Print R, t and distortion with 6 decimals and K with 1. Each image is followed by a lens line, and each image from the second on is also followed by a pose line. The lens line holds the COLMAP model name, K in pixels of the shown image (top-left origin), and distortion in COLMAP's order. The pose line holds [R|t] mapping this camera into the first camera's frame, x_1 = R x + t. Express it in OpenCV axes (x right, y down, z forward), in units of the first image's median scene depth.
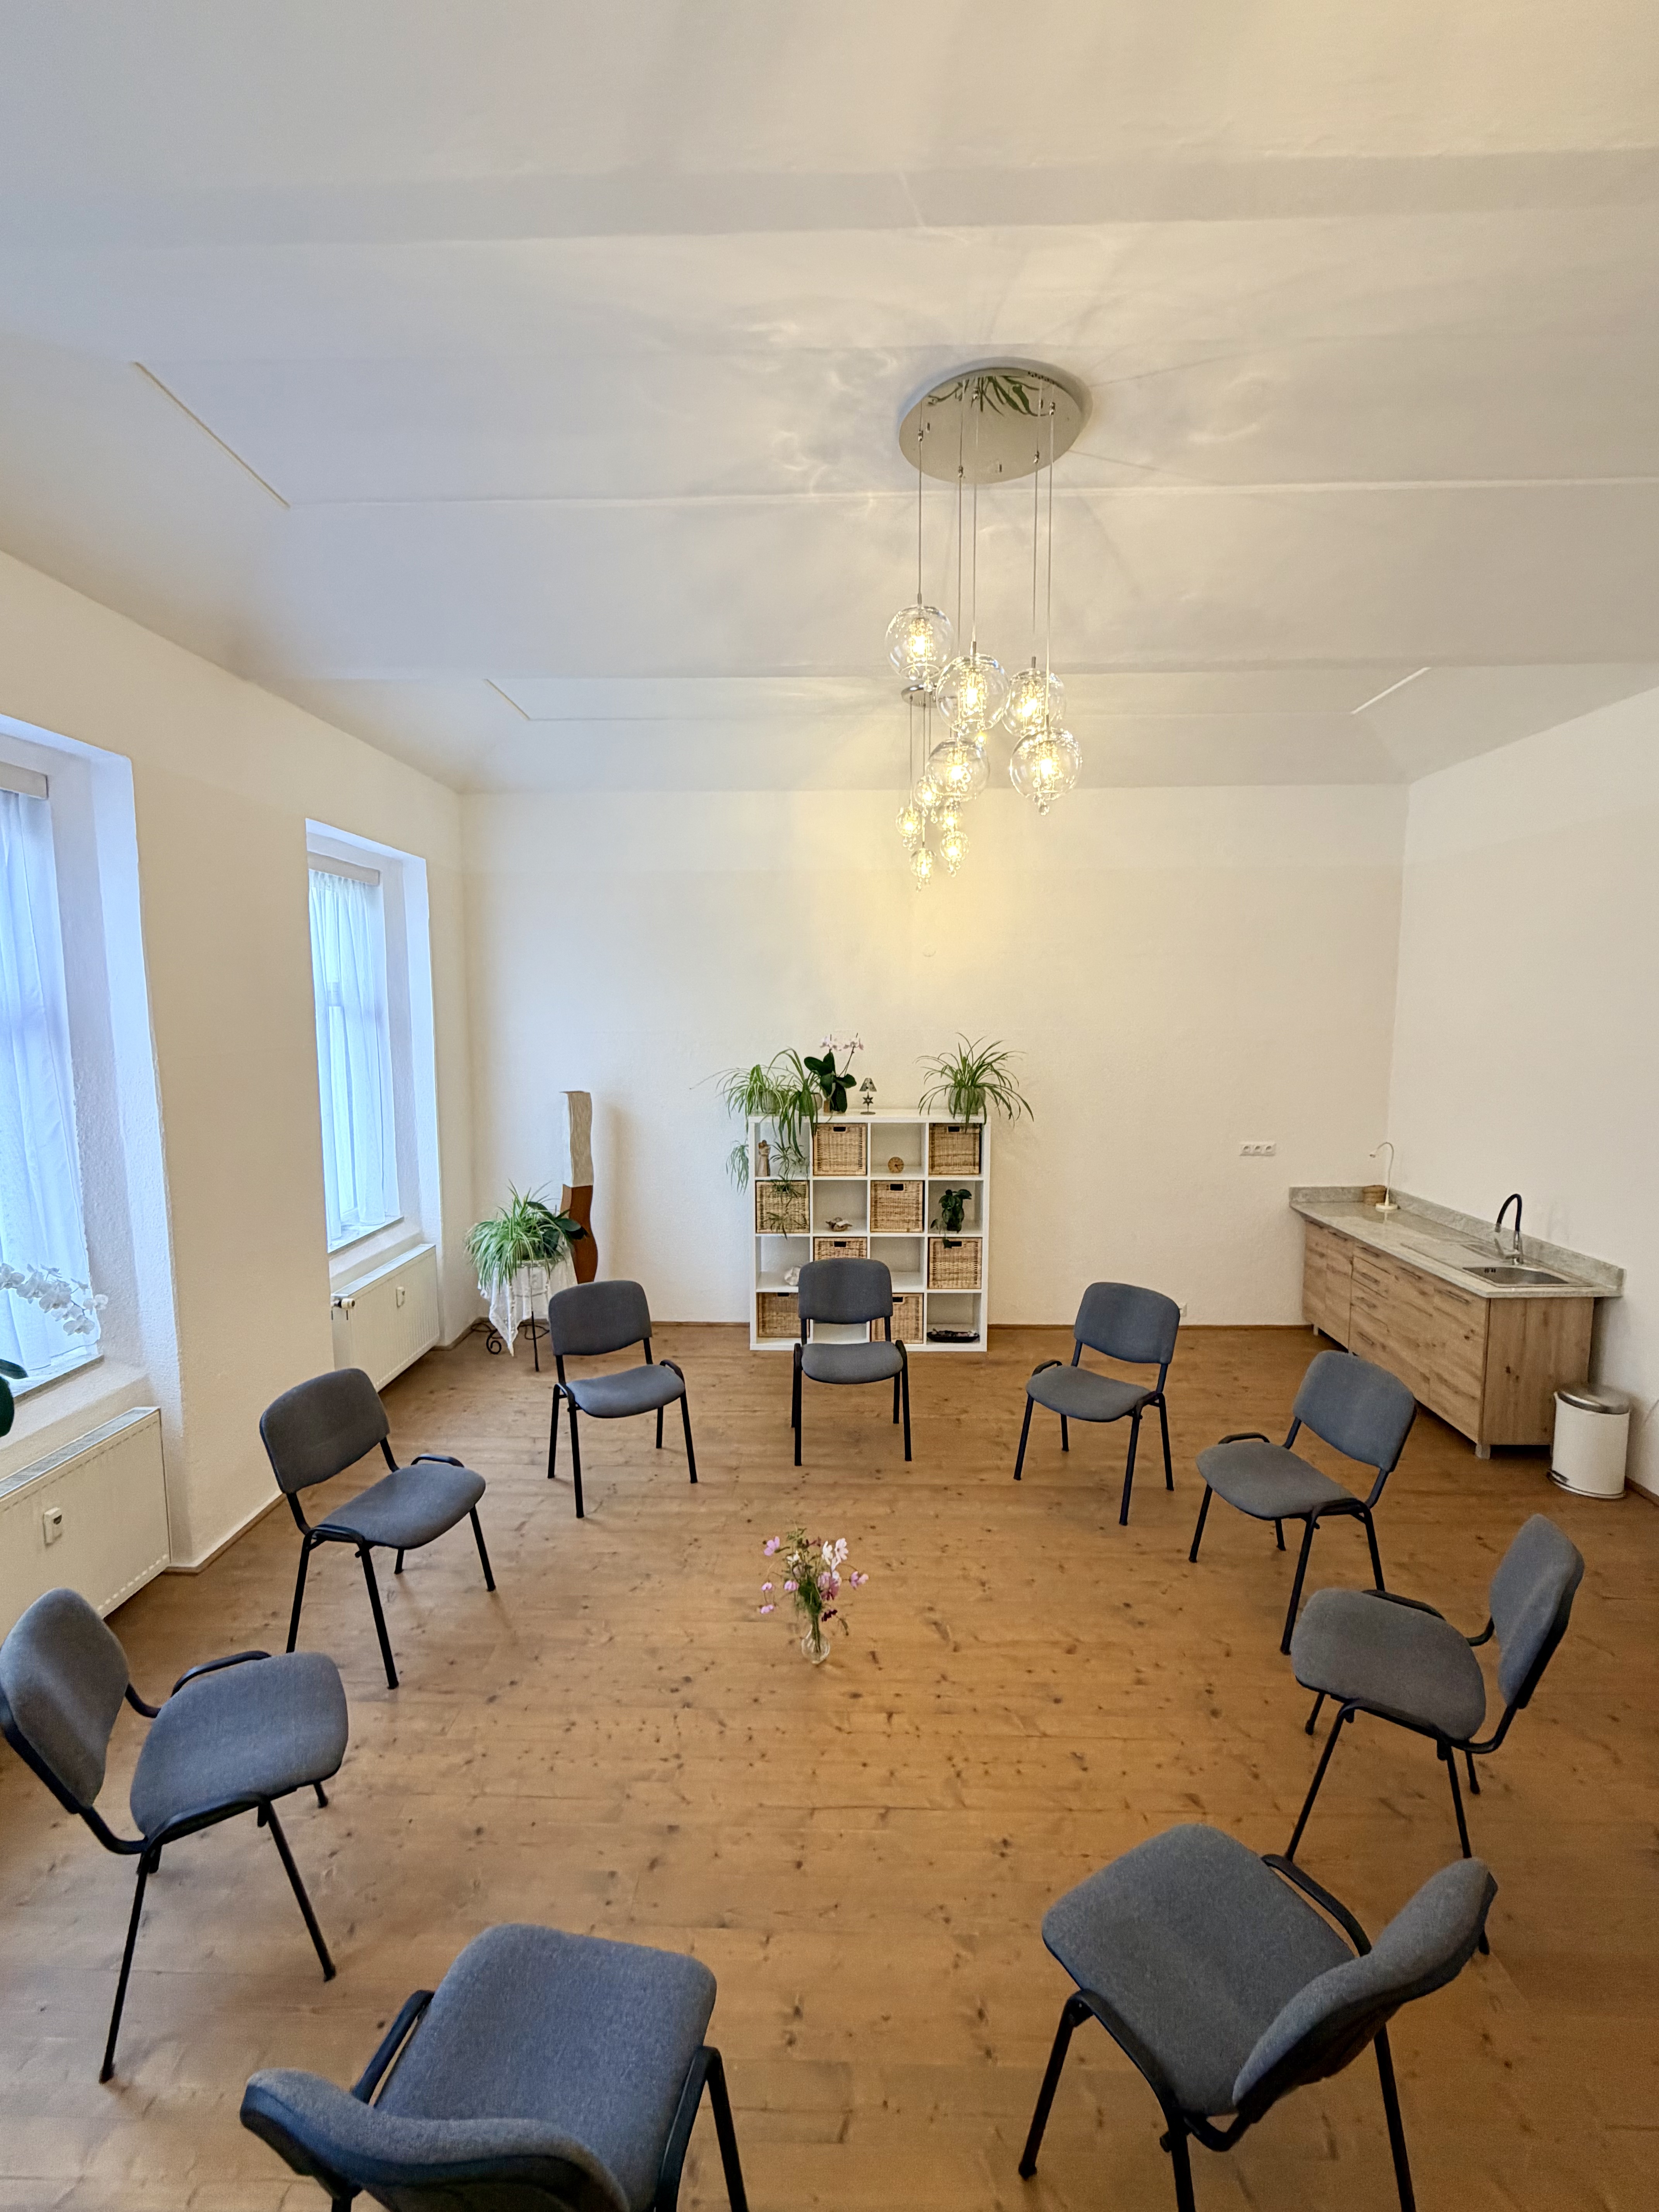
lens RADIAL K [[965.5, 0, 842.5], [0, 965.5, 1094.2], [0, 0, 1]] dist [0.021043, 0.000069]
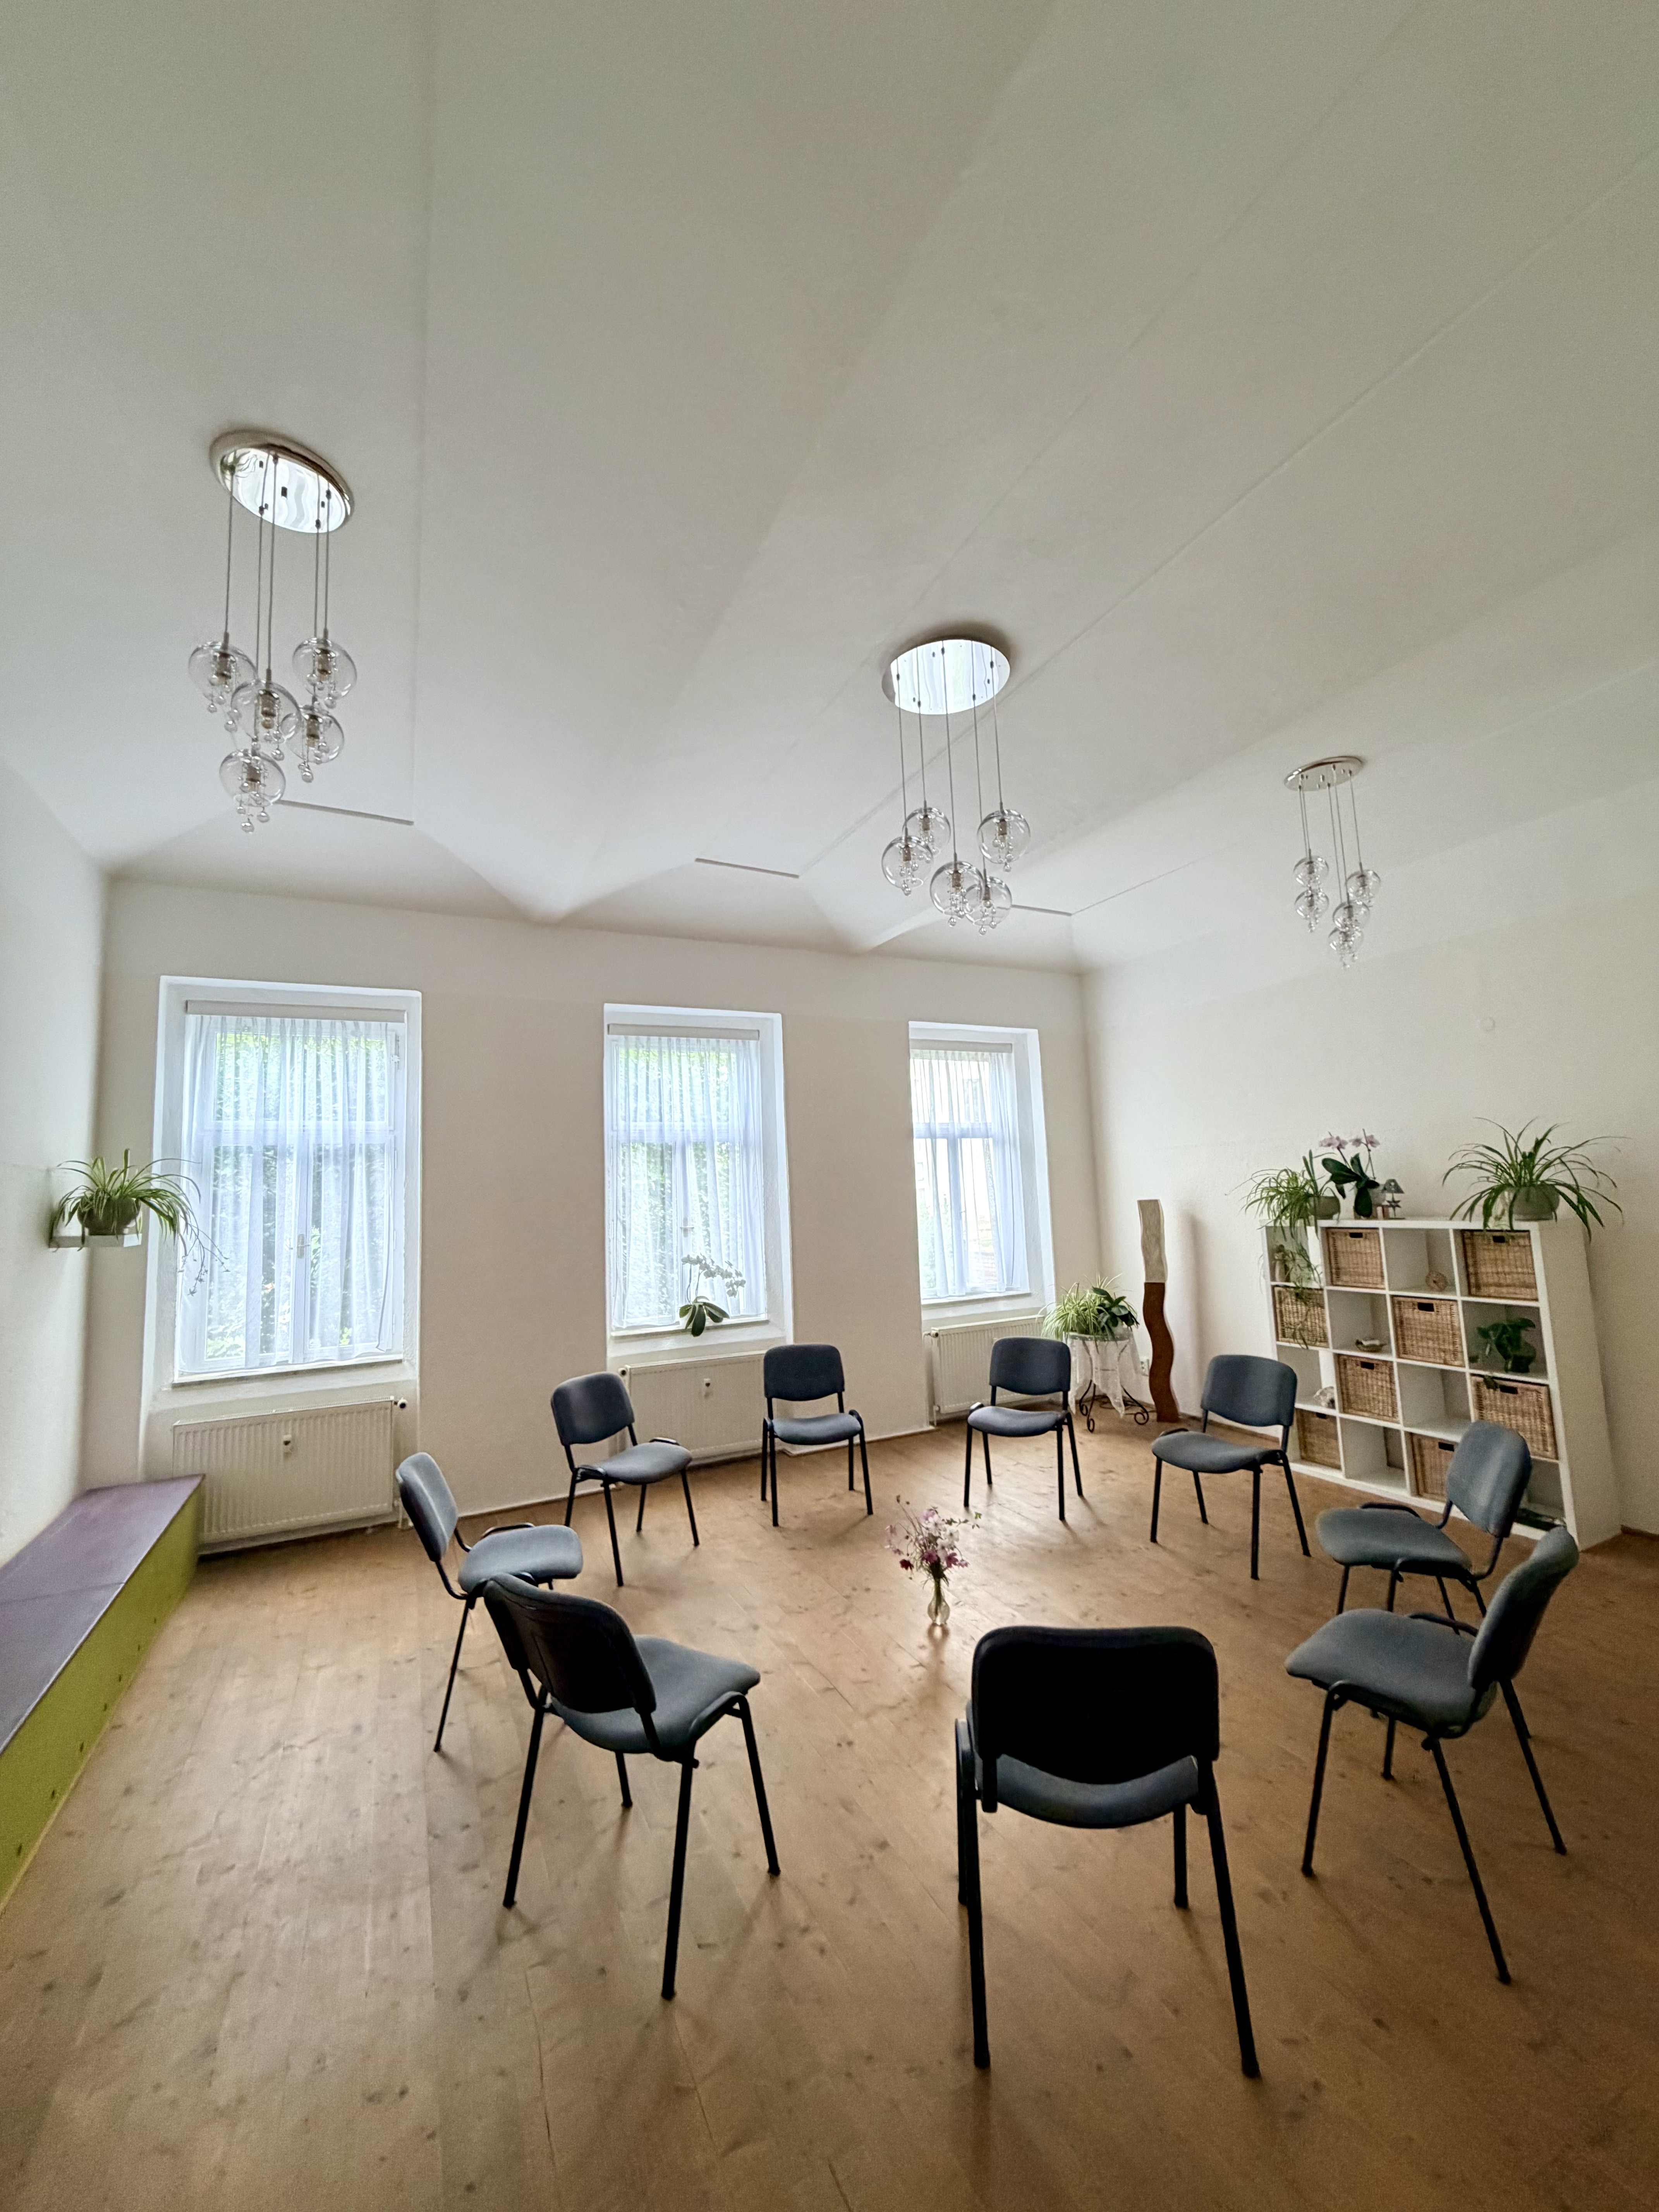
lens RADIAL K [[880.1, 0, 829.5], [0, 880.1, 1106.0], [0, 0, 1]] dist [-0.000678, 0.000083]
pose [[0.460680, -0.105223, -0.881307, 0.510714], [-0.045761, 0.988811, -0.141979, 0.055878], [0.886386, 0.105737, 0.450711, 0.173682]]
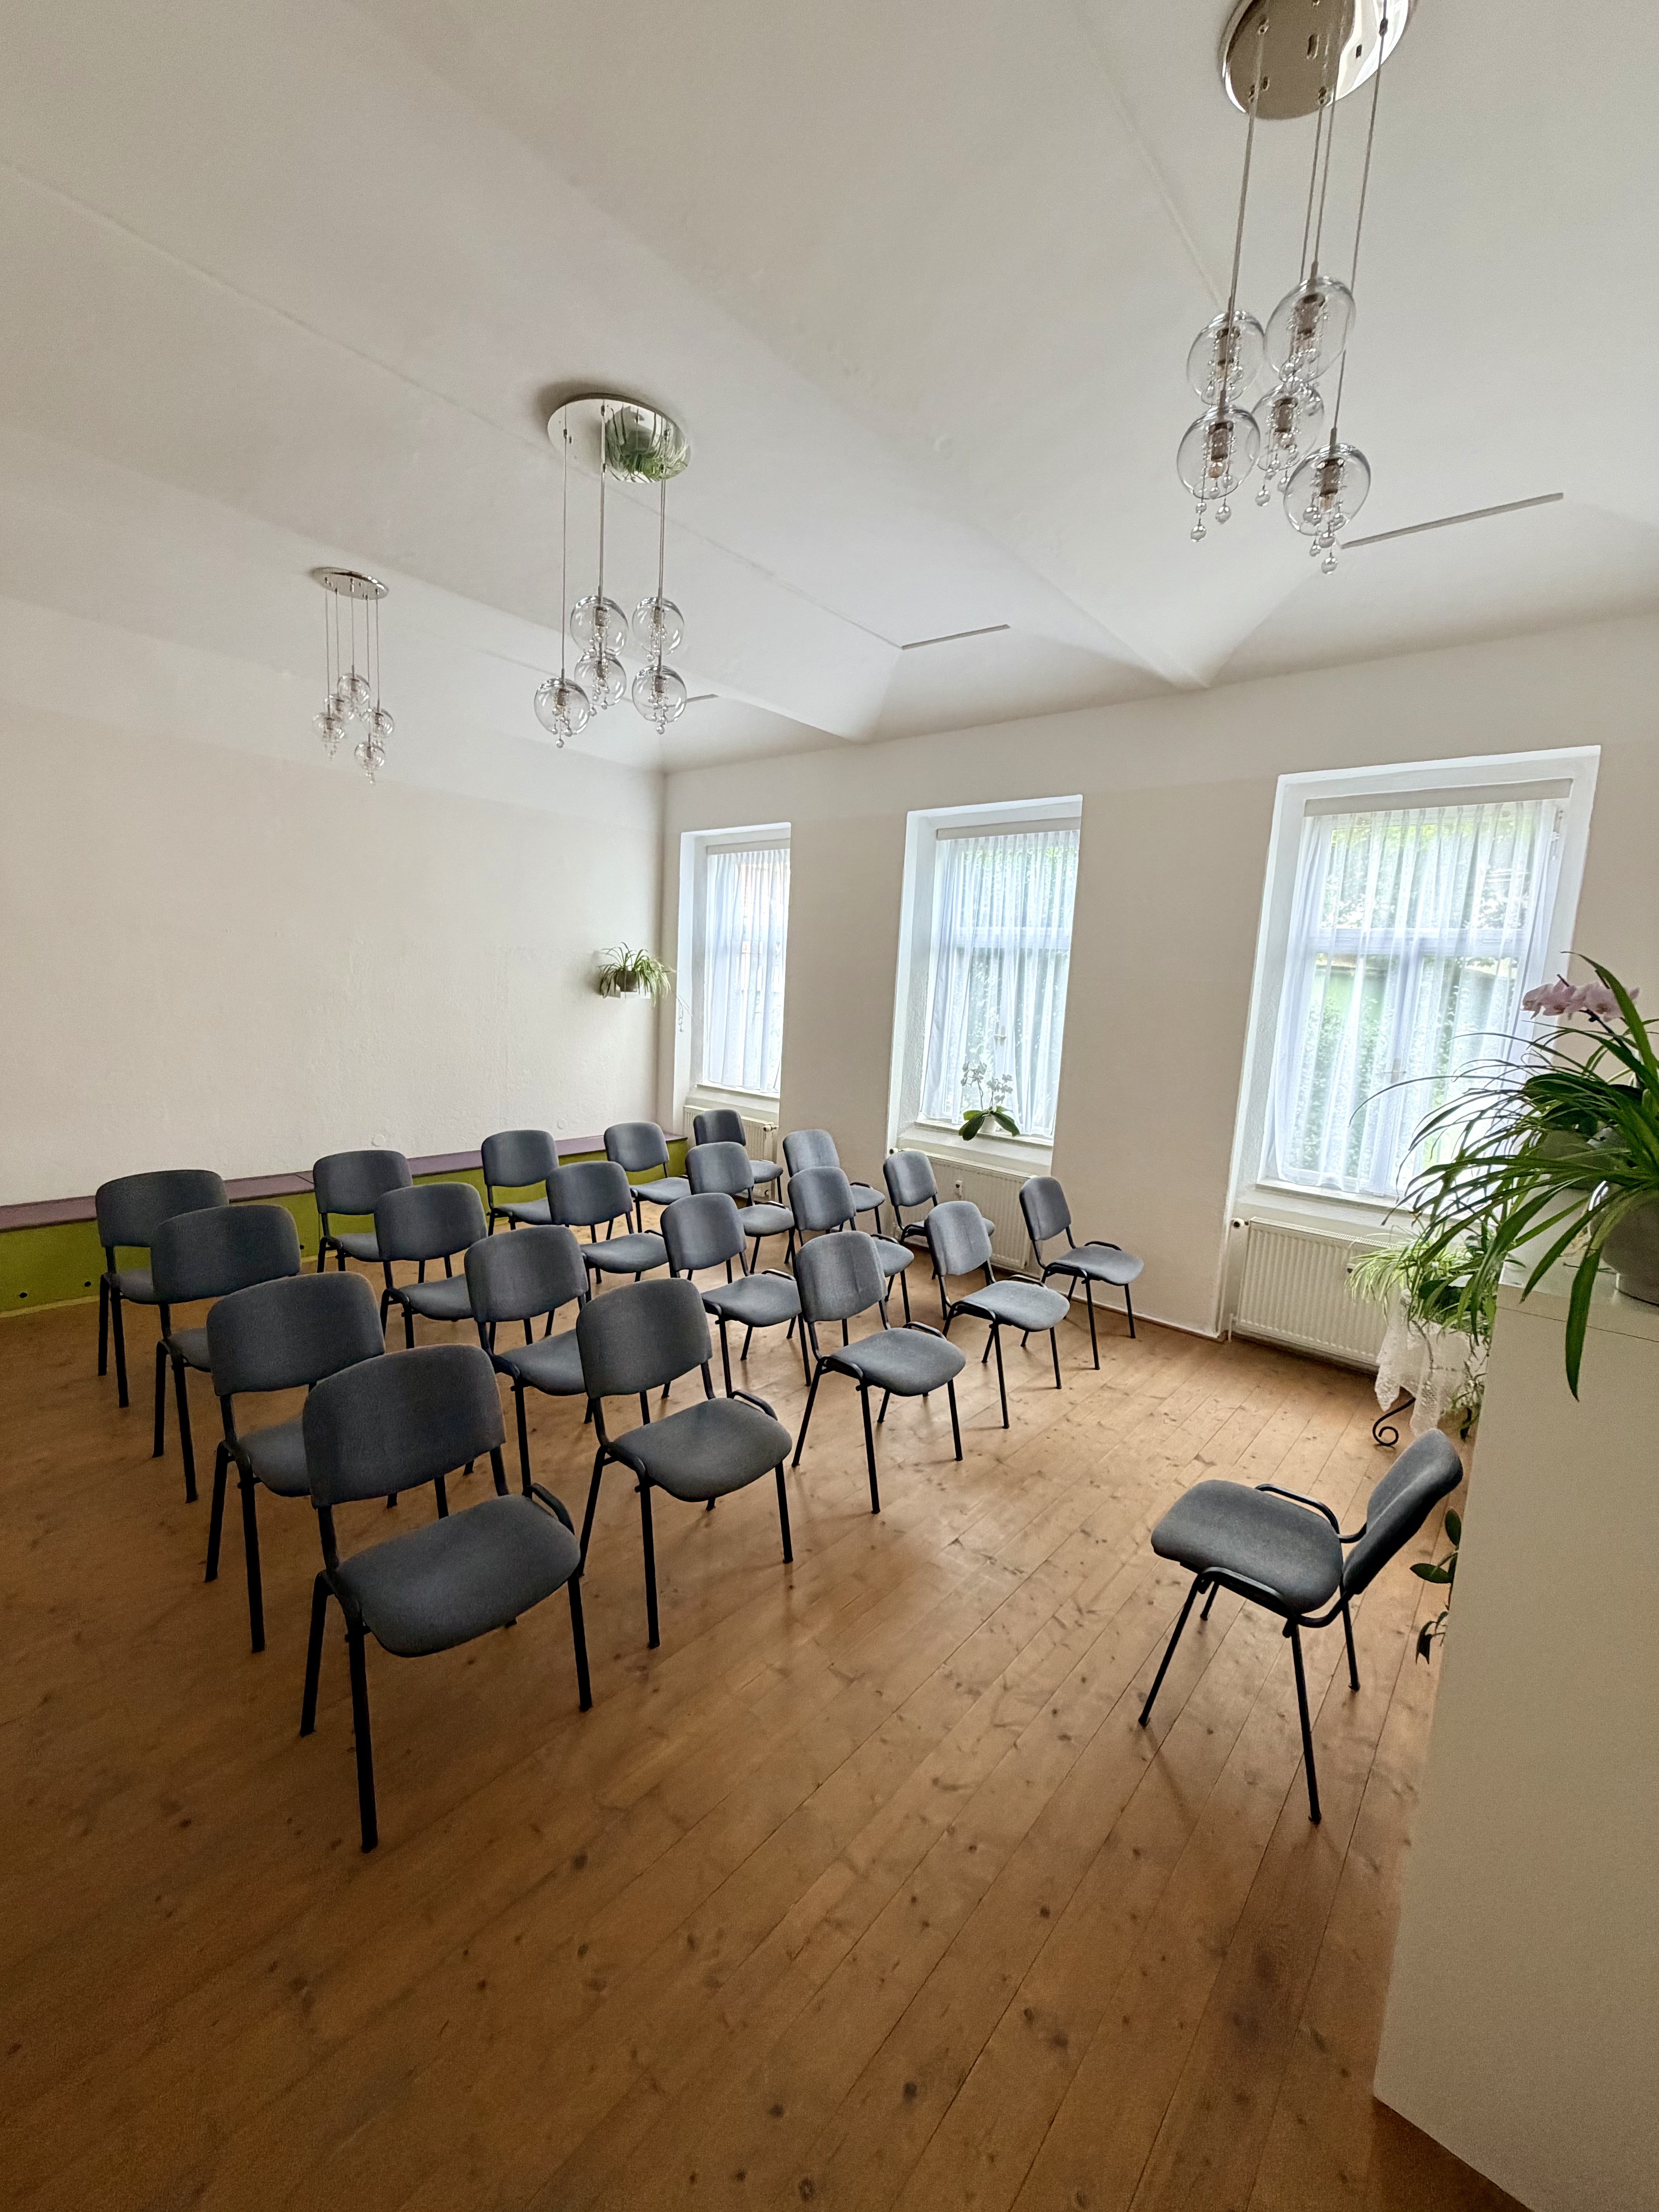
lens RADIAL K [[872.5, 0, 841.4], [0, 872.5, 1111.7], [0, 0, 1]] dist [0.002370, 0.000323]
pose [[-0.622462, 0.081660, -0.778378, 0.420156], [-0.129787, 0.970002, 0.205552, -0.040340], [0.771814, 0.228972, -0.593191, 0.976078]]
